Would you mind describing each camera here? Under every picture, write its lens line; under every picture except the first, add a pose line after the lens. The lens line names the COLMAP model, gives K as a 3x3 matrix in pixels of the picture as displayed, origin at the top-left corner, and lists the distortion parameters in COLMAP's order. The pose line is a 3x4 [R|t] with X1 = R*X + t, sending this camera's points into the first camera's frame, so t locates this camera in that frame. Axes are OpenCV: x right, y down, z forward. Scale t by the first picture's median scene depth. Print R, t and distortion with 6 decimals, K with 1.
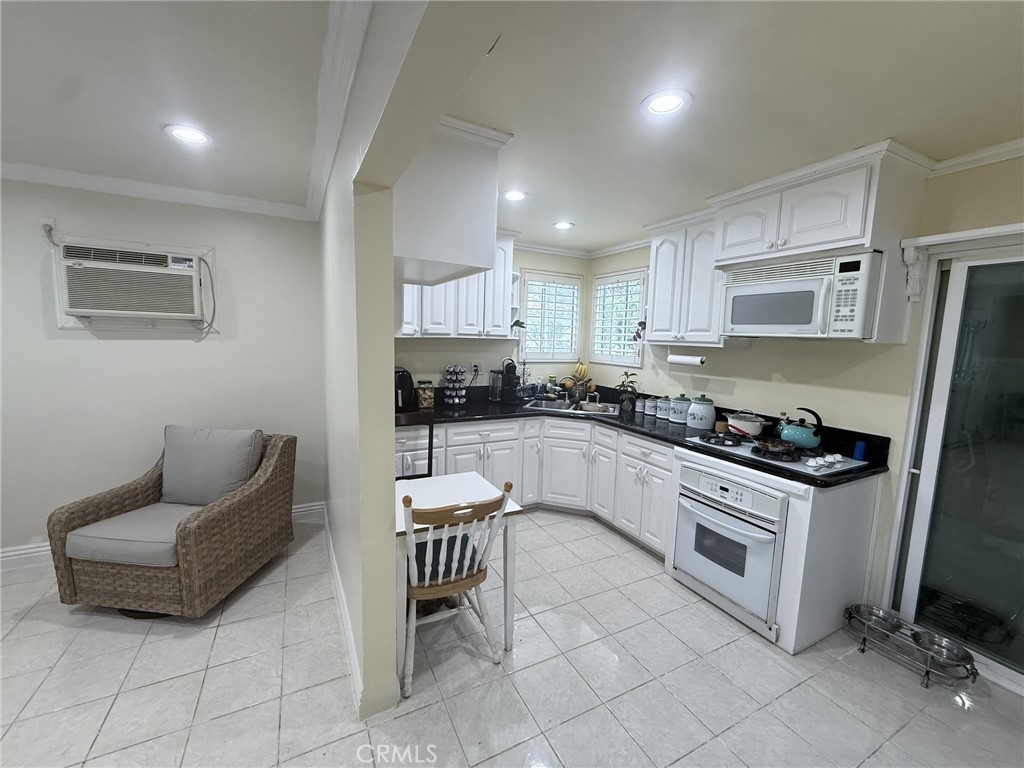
lens RADIAL K [[407.7, 0, 507.8], [0, 407.7, 382.7], [0, 0, 1]] dist [-0.000617, -0.000035]
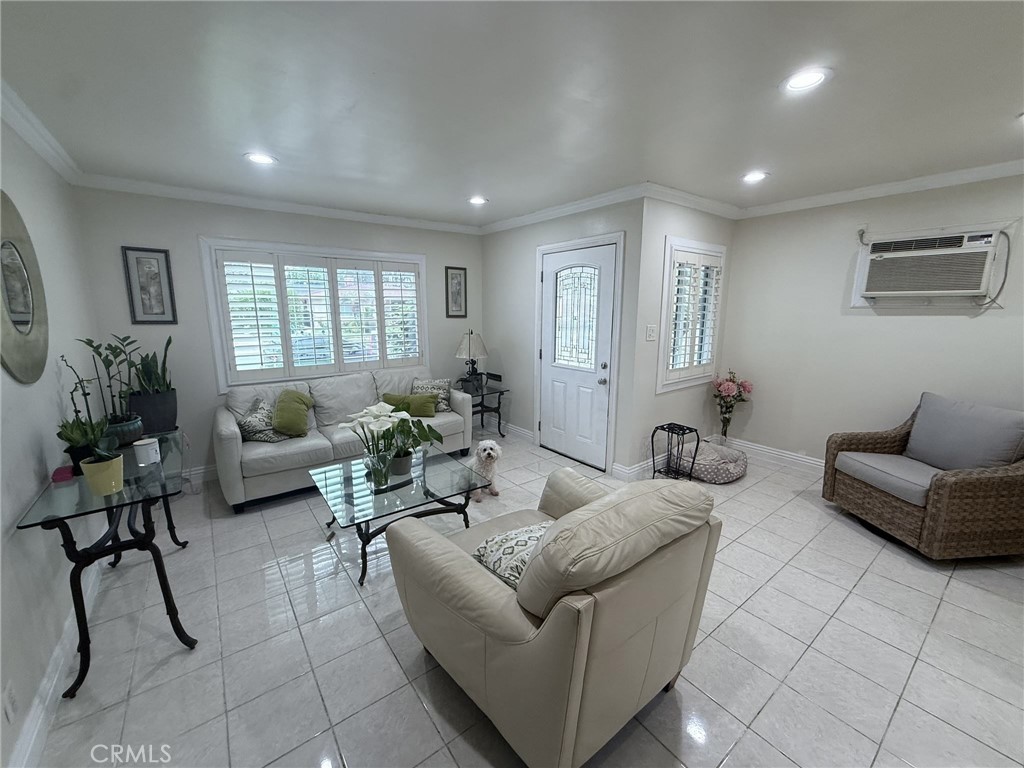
lens RADIAL K [[407.7, 0, 505.3], [0, 407.7, 383.1], [0, 0, 1]] dist [-0.000617, -0.000035]
pose [[0.164411, 0.154462, -0.974223, 0.067156], [-0.104029, 0.984870, 0.138594, 0.045827], [0.980891, 0.078561, 0.177993, -0.345304]]
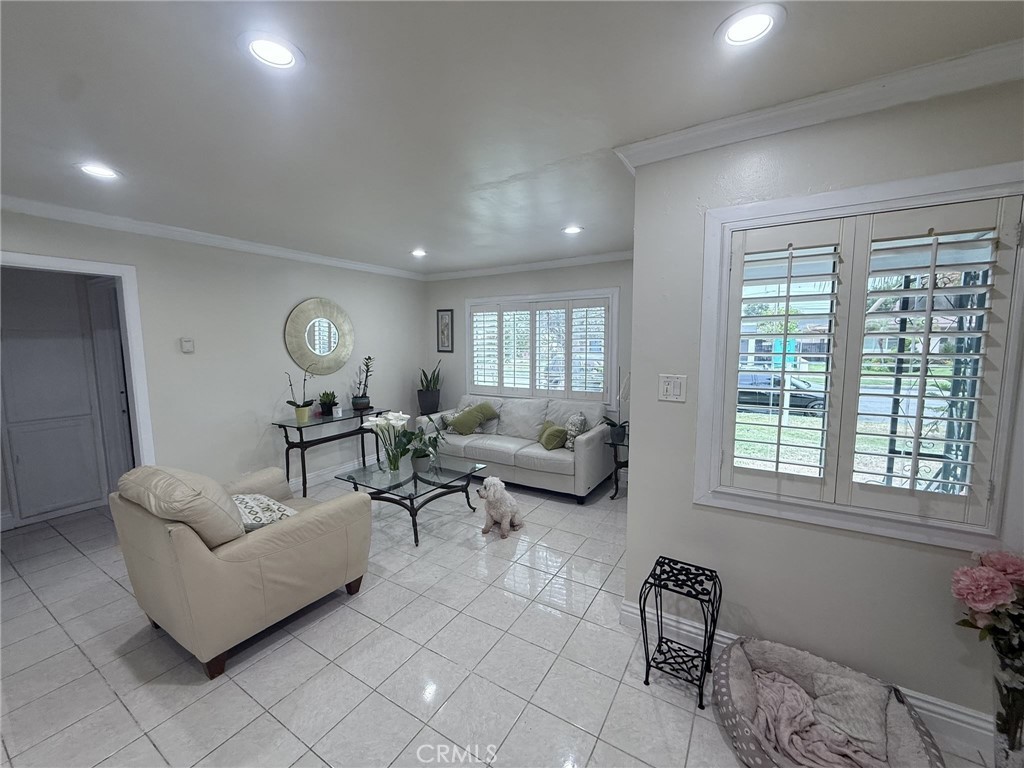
lens RADIAL K [[407.7, 0, 510.6], [0, 407.7, 385.6], [0, 0, 1]] dist [-0.000617, -0.000035]
pose [[-0.854374, 0.035352, -0.518455, -0.510142], [-0.072836, 0.979688, 0.186830, -0.098273], [0.514529, 0.197385, -0.834446, 0.782802]]
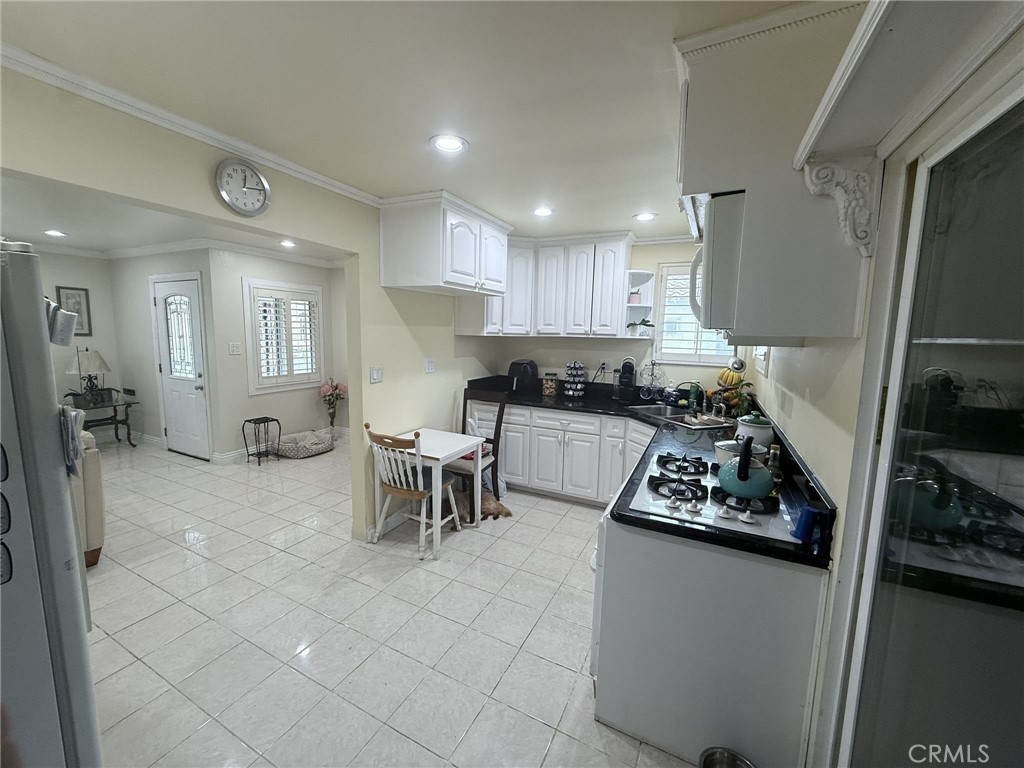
lens RADIAL K [[407.7, 0, 507.4], [0, 407.7, 382.6], [0, 0, 1]] dist [-0.000617, -0.000035]
pose [[0.587036, 0.084734, -0.805114, 0.952743], [-0.094762, 0.994863, 0.035610, -0.010462], [0.803995, 0.055390, 0.592050, 0.270566]]
